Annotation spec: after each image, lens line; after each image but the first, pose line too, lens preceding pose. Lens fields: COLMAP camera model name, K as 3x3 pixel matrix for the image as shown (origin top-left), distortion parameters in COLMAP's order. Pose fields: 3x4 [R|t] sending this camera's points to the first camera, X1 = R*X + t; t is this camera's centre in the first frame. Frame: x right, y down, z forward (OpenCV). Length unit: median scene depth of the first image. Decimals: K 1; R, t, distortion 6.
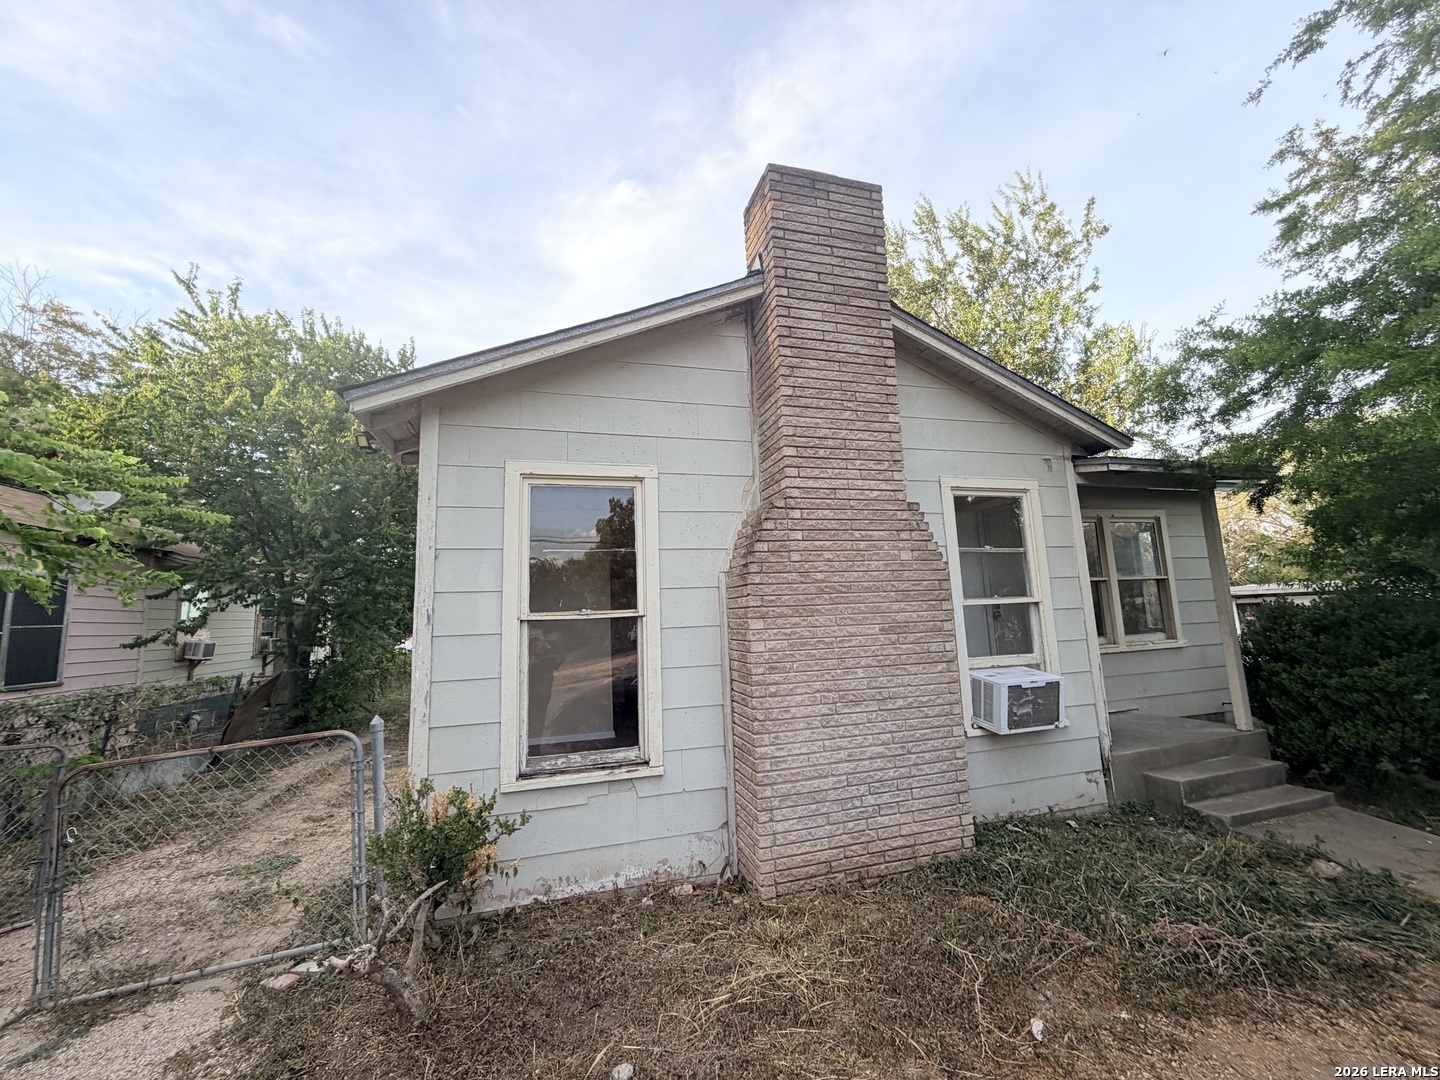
lens RADIAL K [[573.5, 0, 719.4], [0, 573.5, 535.7], [0, 0, 1]] dist [0.000779, -0.000139]
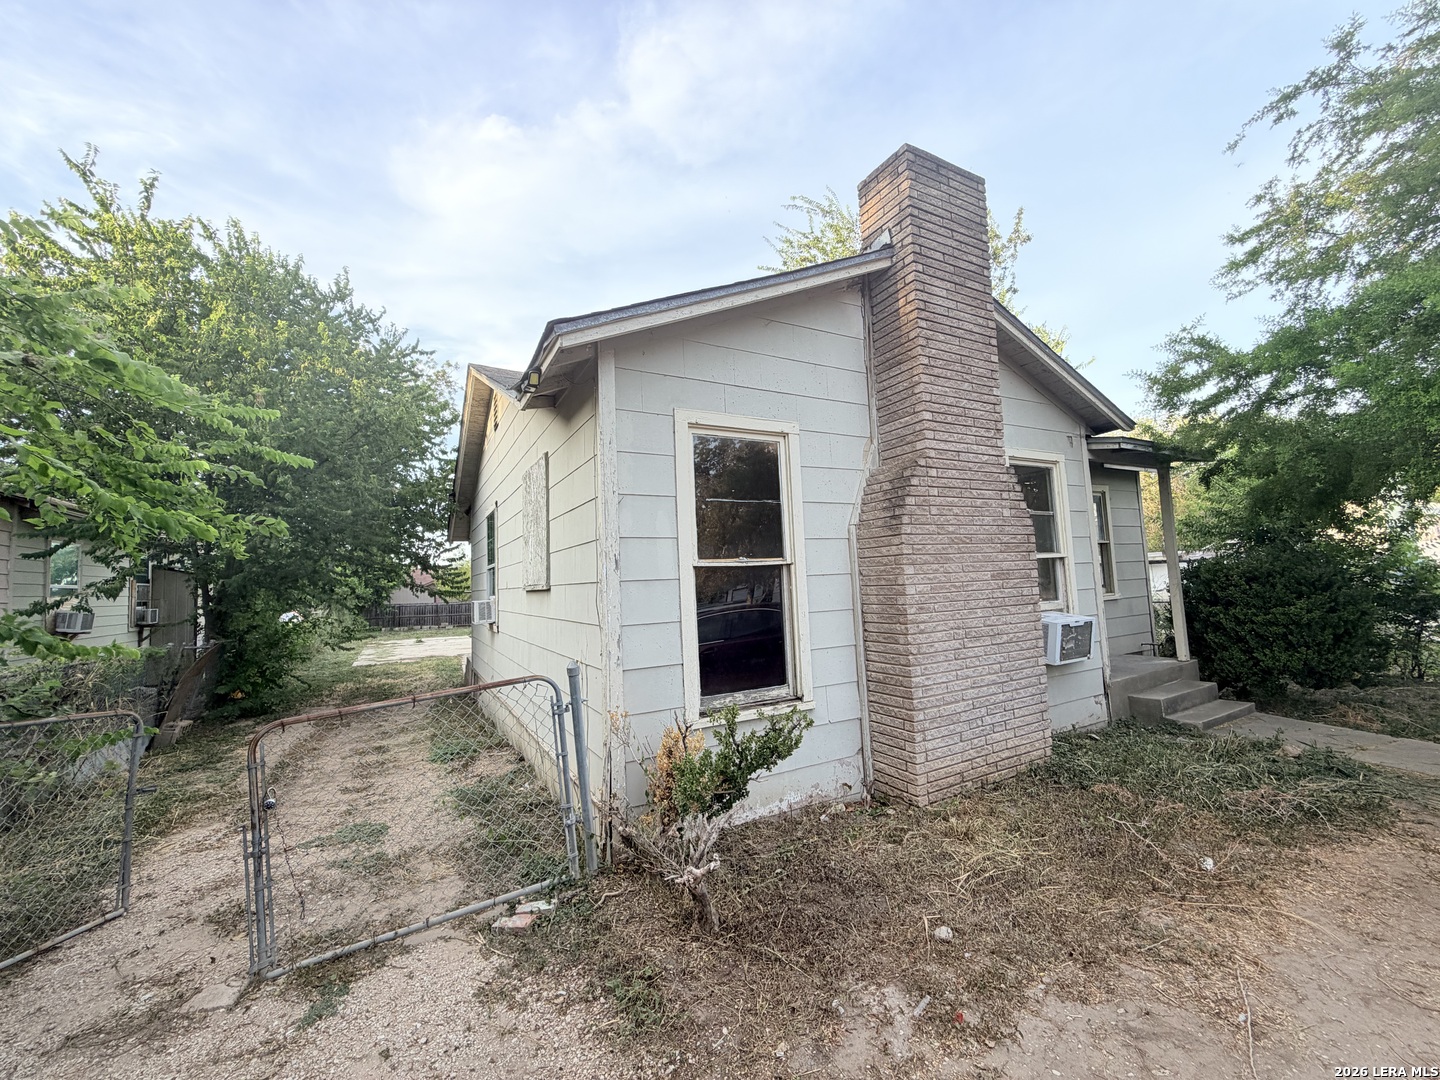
lens RADIAL K [[573.5, 0, 713.4], [0, 573.5, 536.9], [0, 0, 1]] dist [0.000779, -0.000139]
pose [[0.977707, 0.013137, 0.209563, -0.468307], [-0.023494, 0.998618, 0.047008, 0.040496], [-0.208656, -0.050884, 0.976664, -0.005794]]
